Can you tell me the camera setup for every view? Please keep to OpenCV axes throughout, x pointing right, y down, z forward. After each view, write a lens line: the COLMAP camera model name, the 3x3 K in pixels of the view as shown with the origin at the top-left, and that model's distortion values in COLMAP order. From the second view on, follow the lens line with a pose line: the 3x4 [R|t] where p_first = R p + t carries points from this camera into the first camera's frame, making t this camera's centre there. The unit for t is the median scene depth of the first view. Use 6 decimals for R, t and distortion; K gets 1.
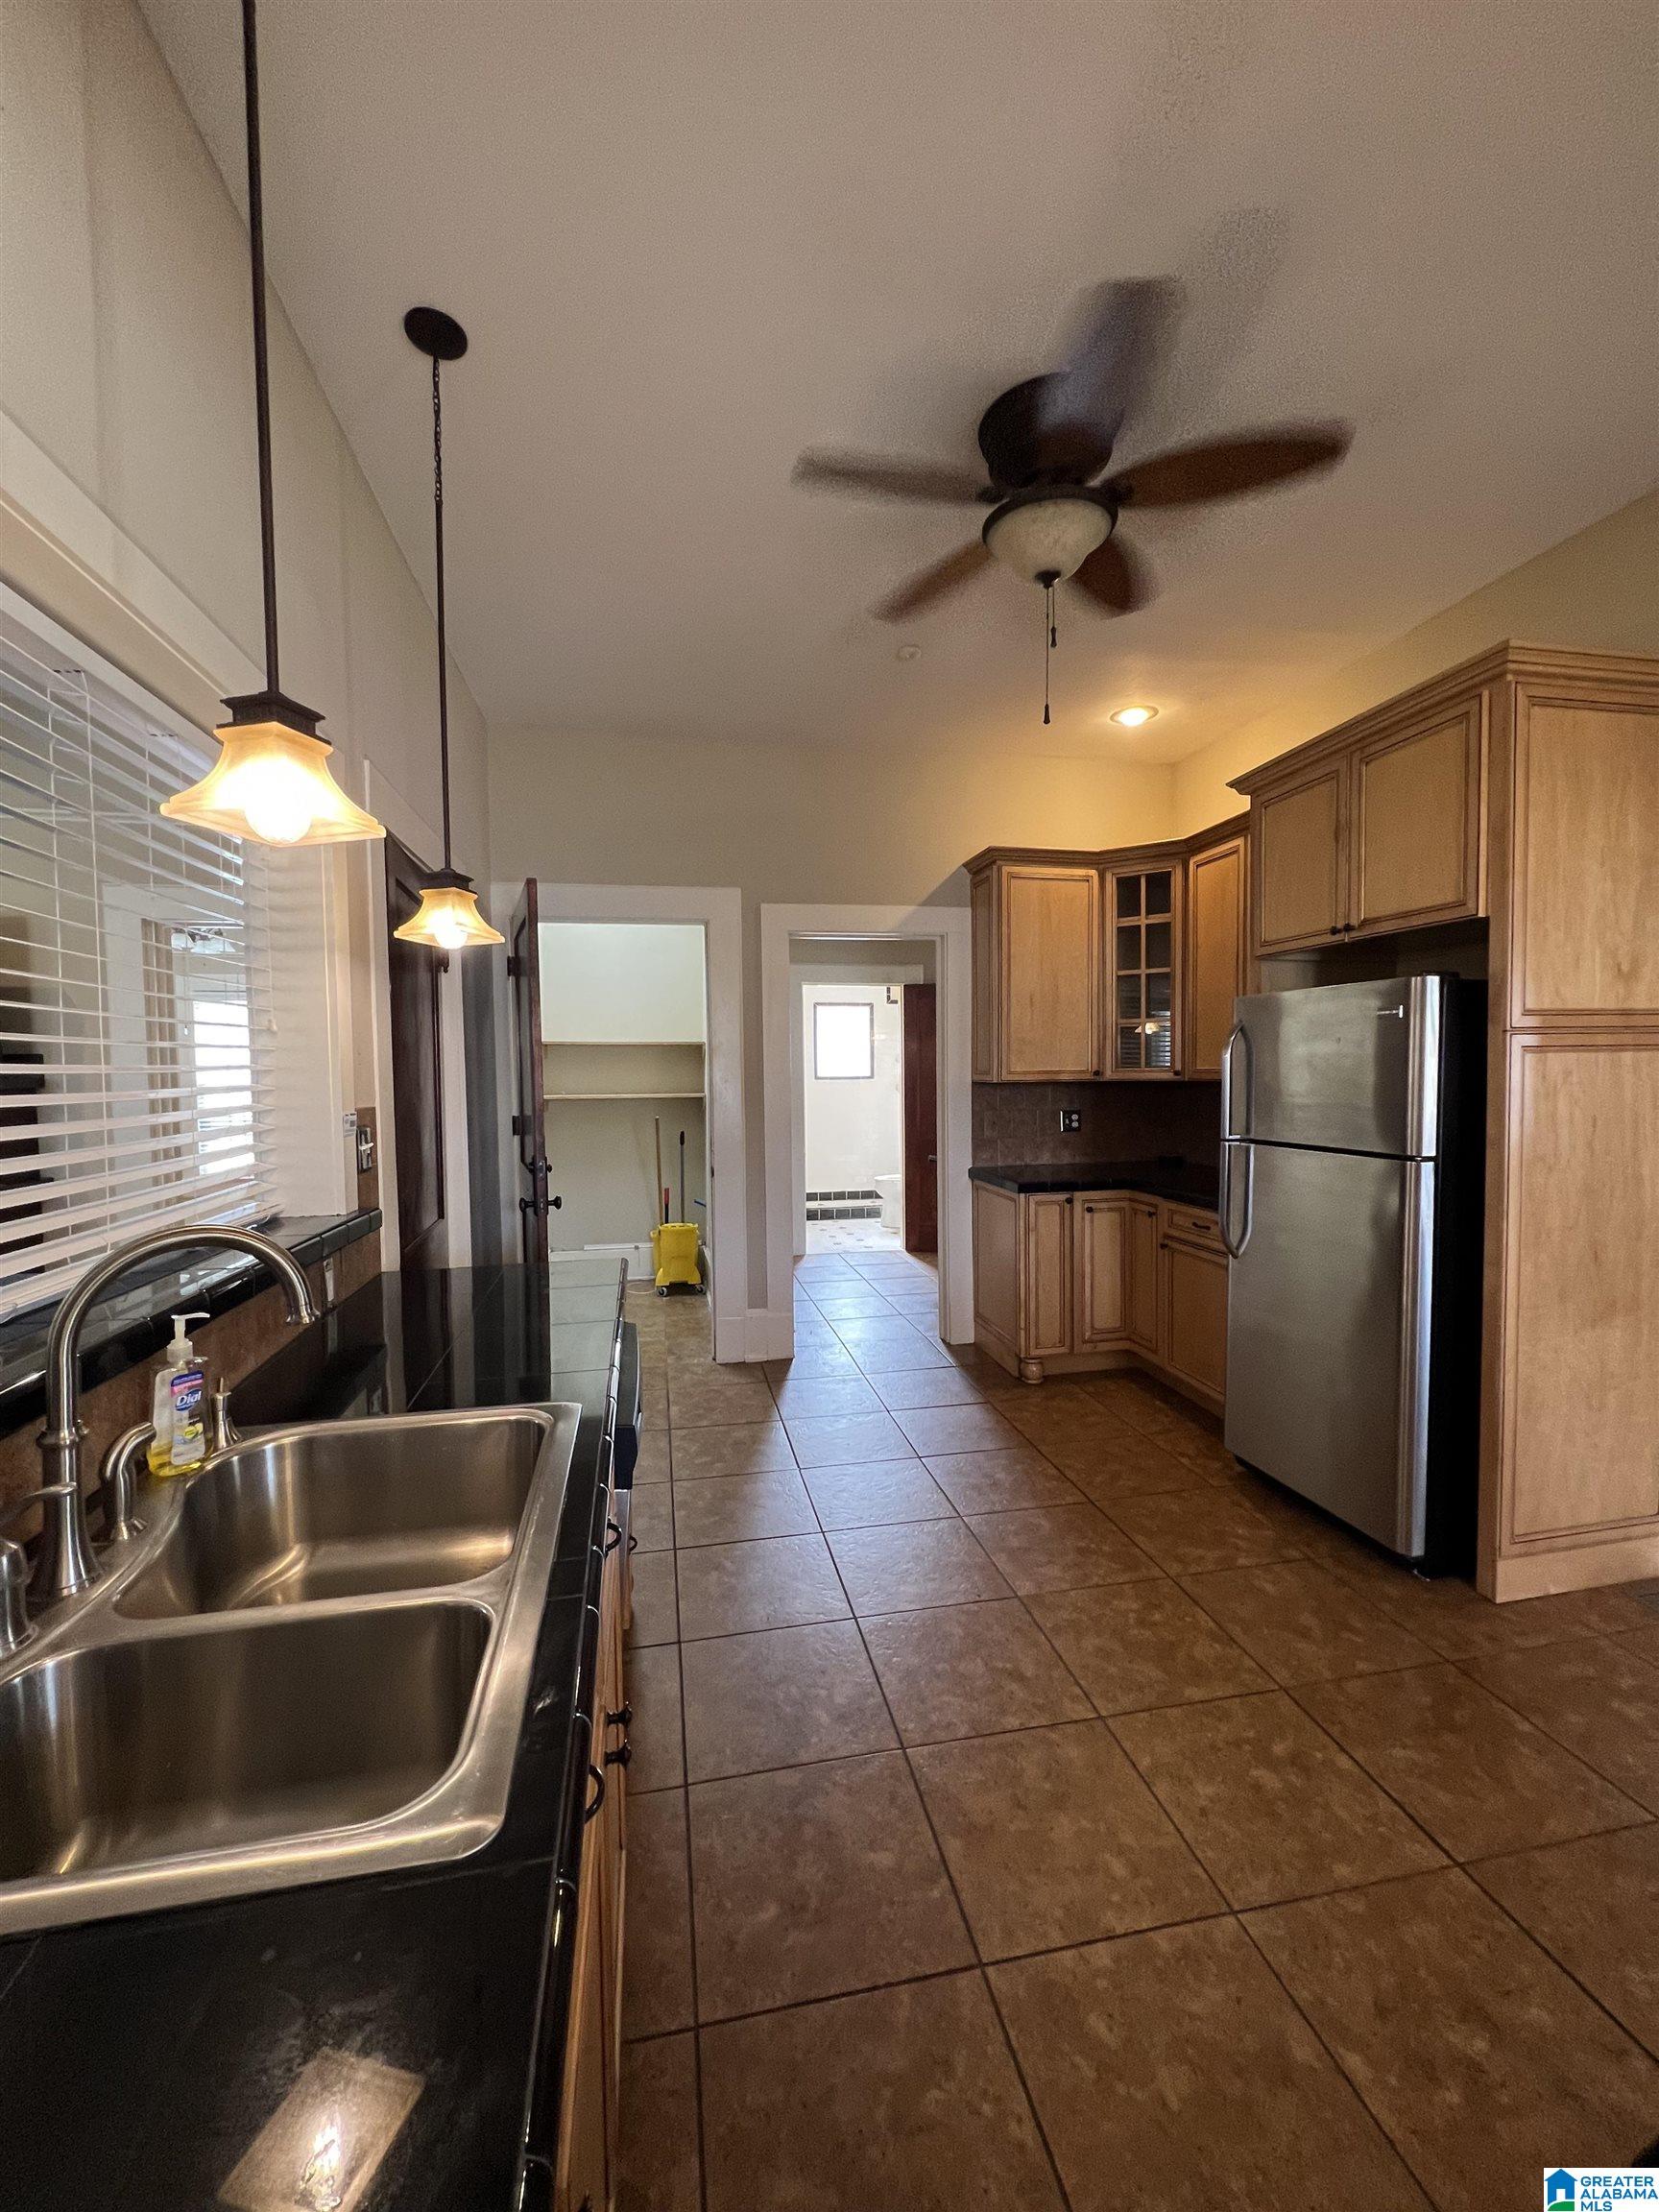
lens RADIAL K [[882.1, 0, 828.1], [0, 882.1, 1108.3], [0, 0, 1]] dist [-0.002962, 0.001044]
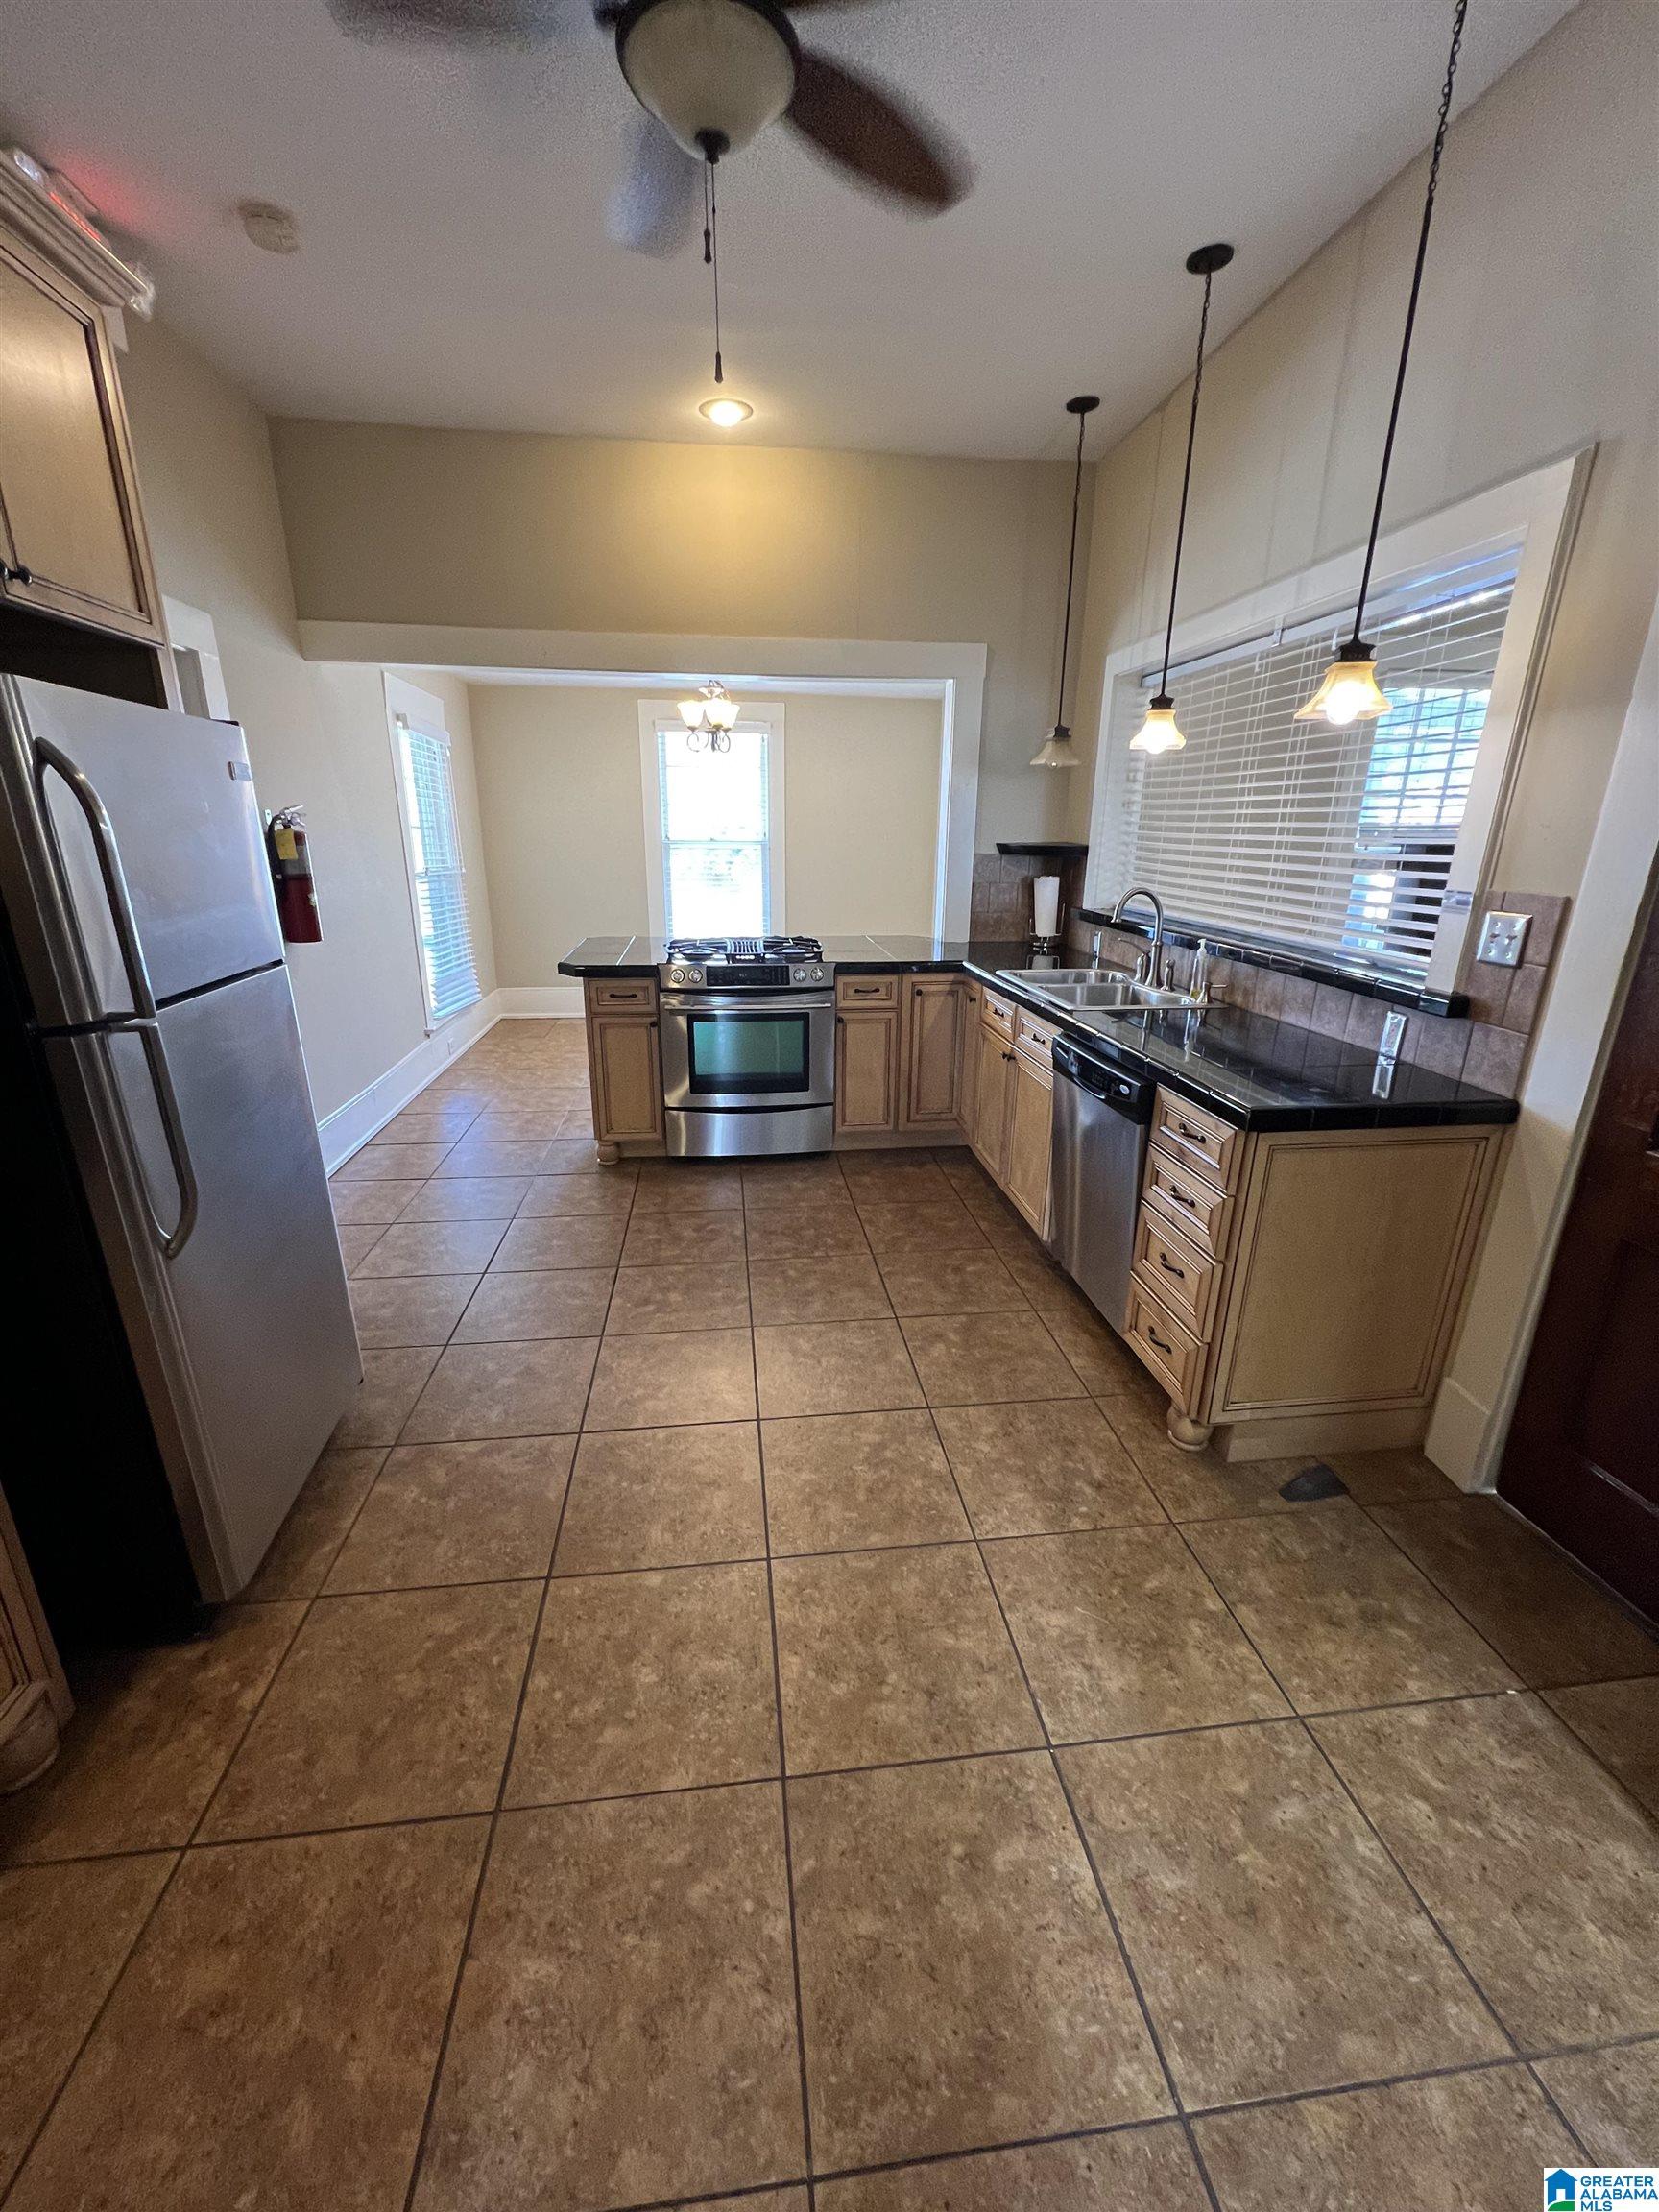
lens RADIAL K [[882.1, 0, 828.1], [0, 882.1, 1108.3], [0, 0, 1]] dist [-0.002962, 0.001044]
pose [[-0.997187, -0.022654, 0.071450, 0.101514], [0.003359, 0.938773, 0.344520, -0.122798], [-0.074880, 0.343791, -0.936056, 2.286180]]
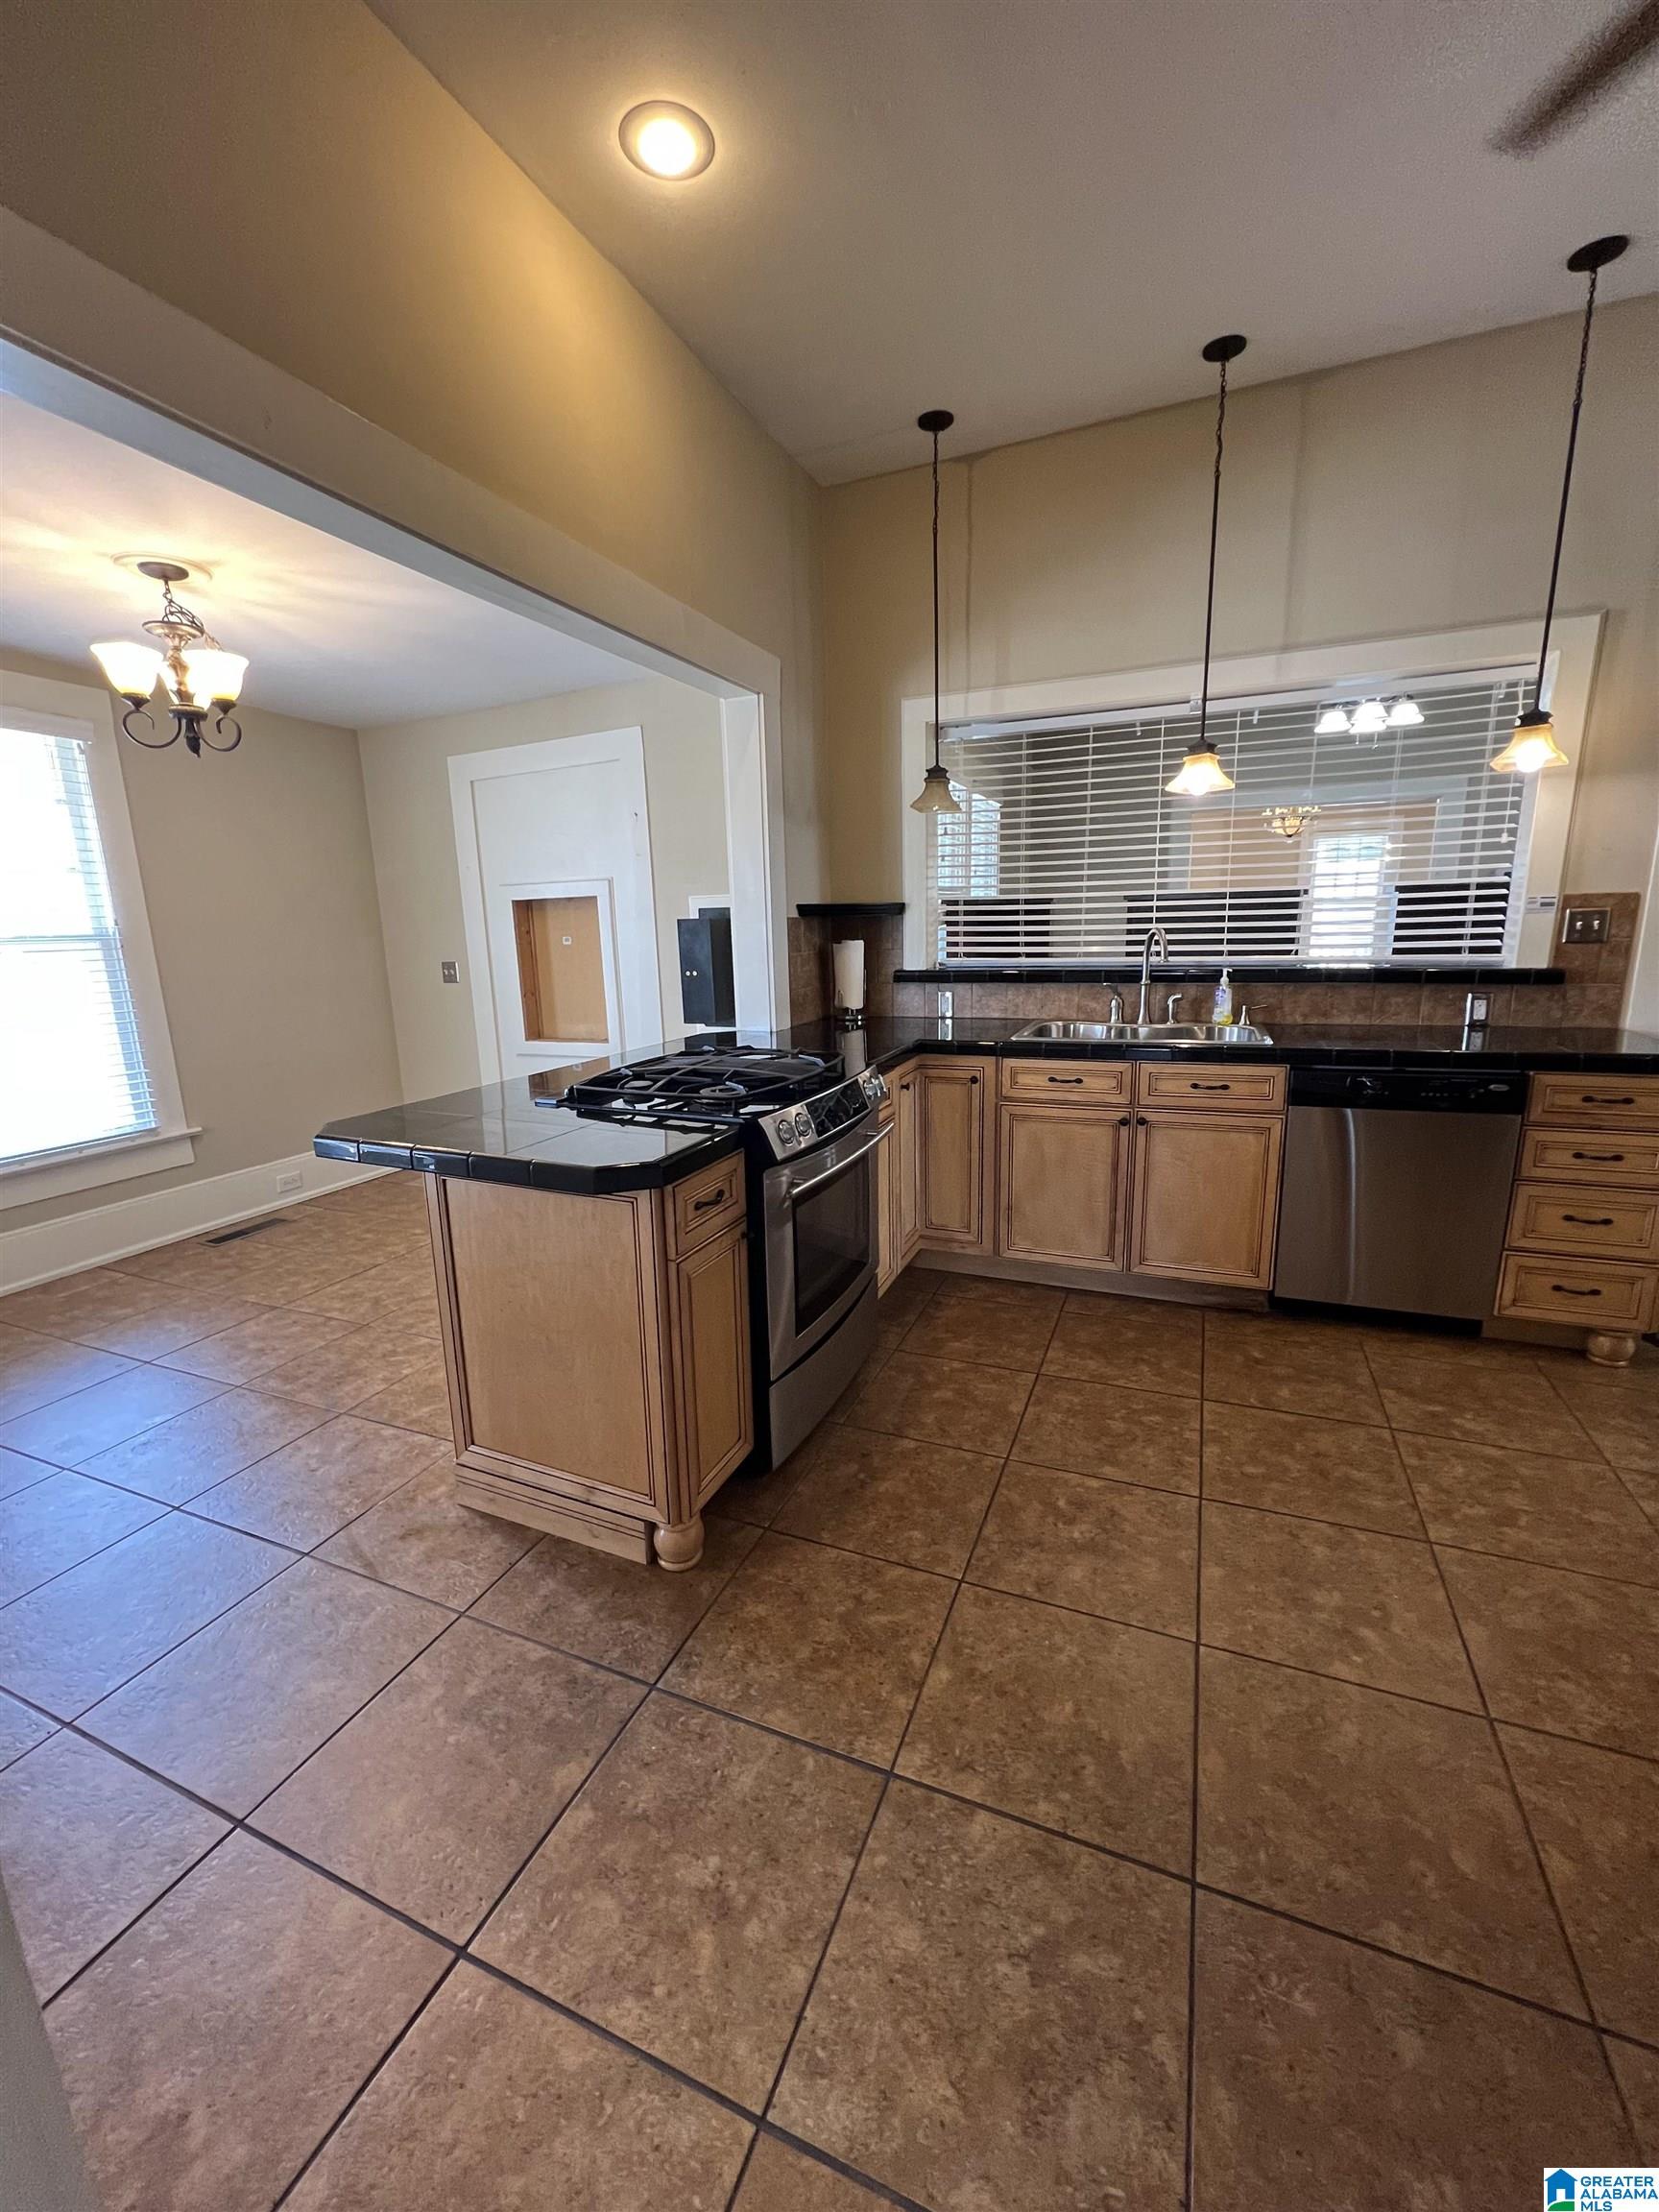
lens RADIAL K [[882.1, 0, 828.1], [0, 882.1, 1108.3], [0, 0, 1]] dist [-0.002962, 0.001044]
pose [[-0.559104, 0.198847, -0.804899, 1.431665], [-0.002468, 0.970410, 0.241450, -0.006379], [0.829094, 0.136982, -0.542069, 0.953882]]
